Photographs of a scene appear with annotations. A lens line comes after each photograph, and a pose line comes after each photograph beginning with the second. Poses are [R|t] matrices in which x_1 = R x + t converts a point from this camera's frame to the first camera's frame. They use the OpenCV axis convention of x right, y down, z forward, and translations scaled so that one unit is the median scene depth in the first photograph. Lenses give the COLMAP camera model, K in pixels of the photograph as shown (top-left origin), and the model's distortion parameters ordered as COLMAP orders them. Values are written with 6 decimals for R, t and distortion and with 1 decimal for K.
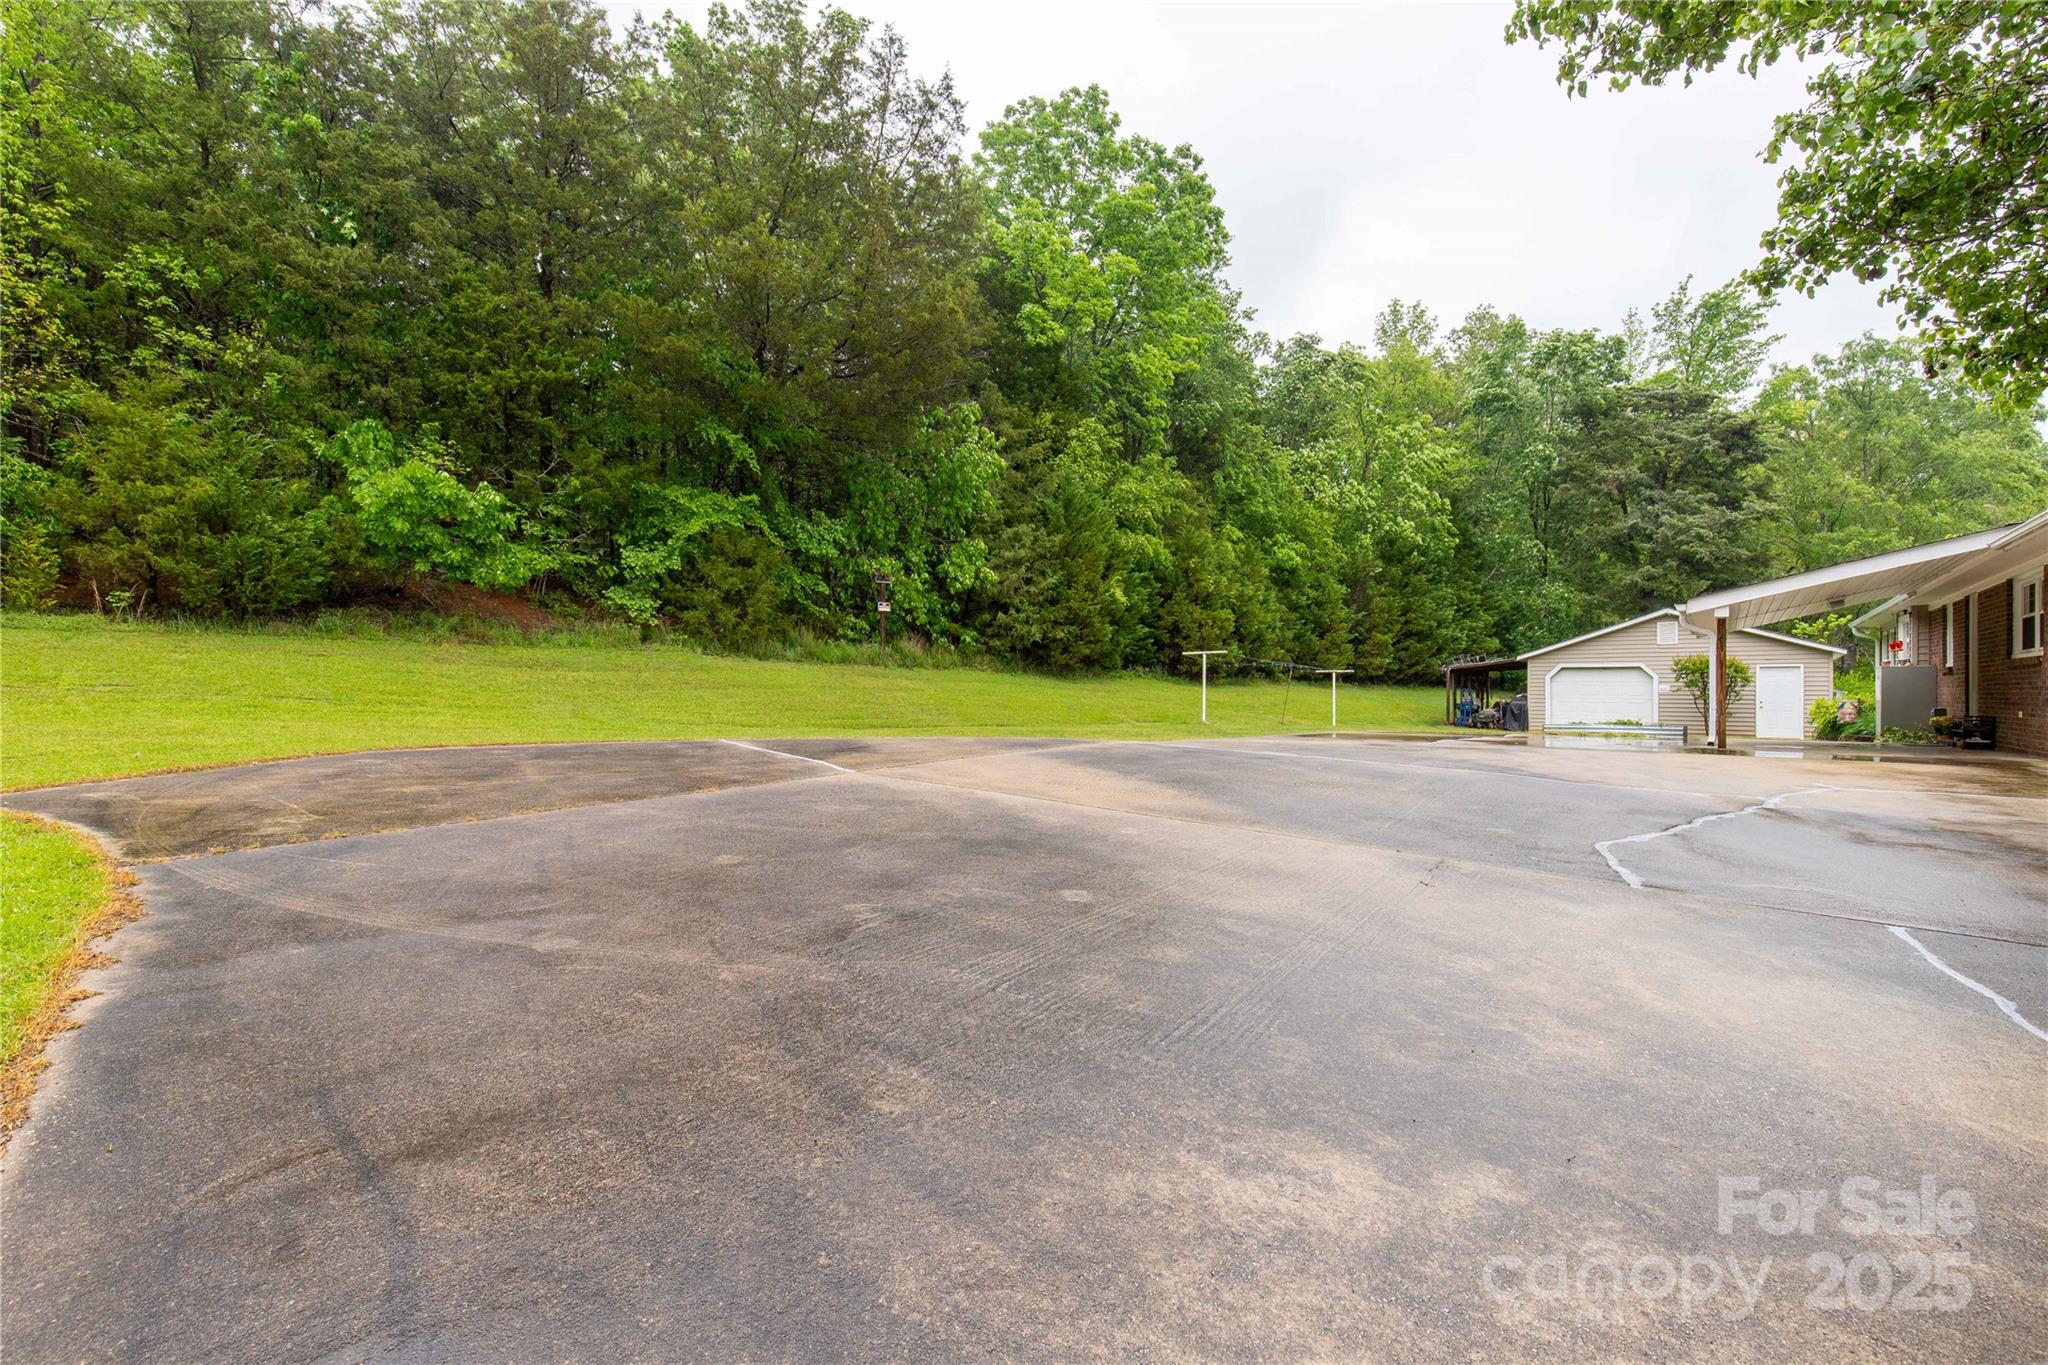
lens RADIAL K [[921.6, 0, 994.4], [0, 921.6, 712.4], [0, 0, 1]] dist [0.002917, 0.000524]
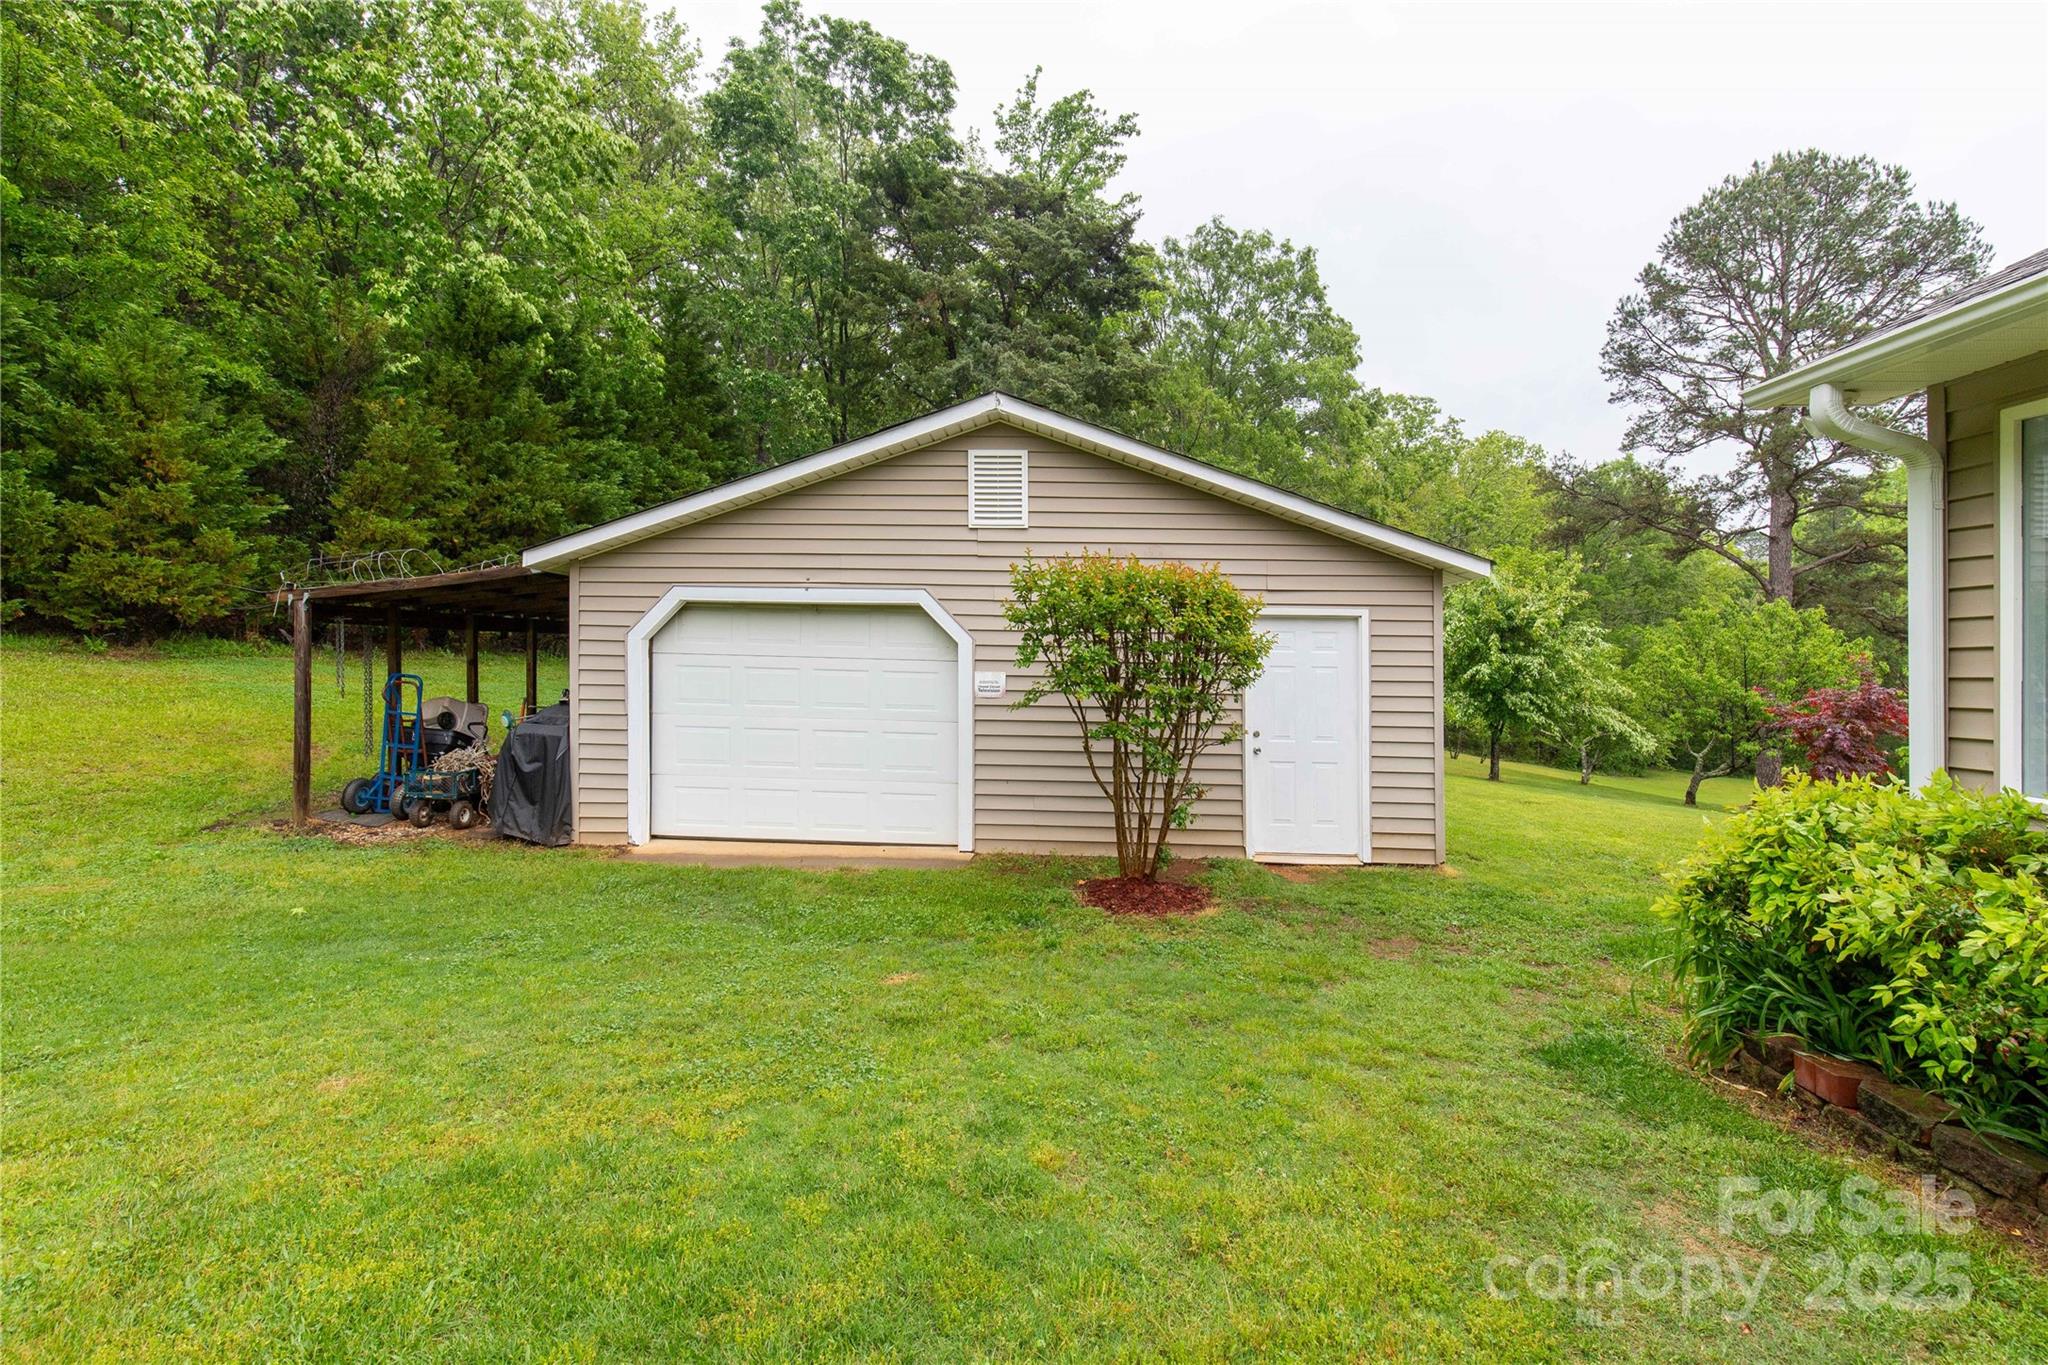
lens RADIAL K [[921.6, 0, 1017.3], [0, 921.6, 663.3], [0, 0, 1]] dist [0.002917, 0.000524]
pose [[0.809945, 0.007272, 0.586461, 0.497815], [0.002932, 0.999860, -0.016447, -0.024215], [-0.586499, 0.015040, 0.809810, 0.673291]]
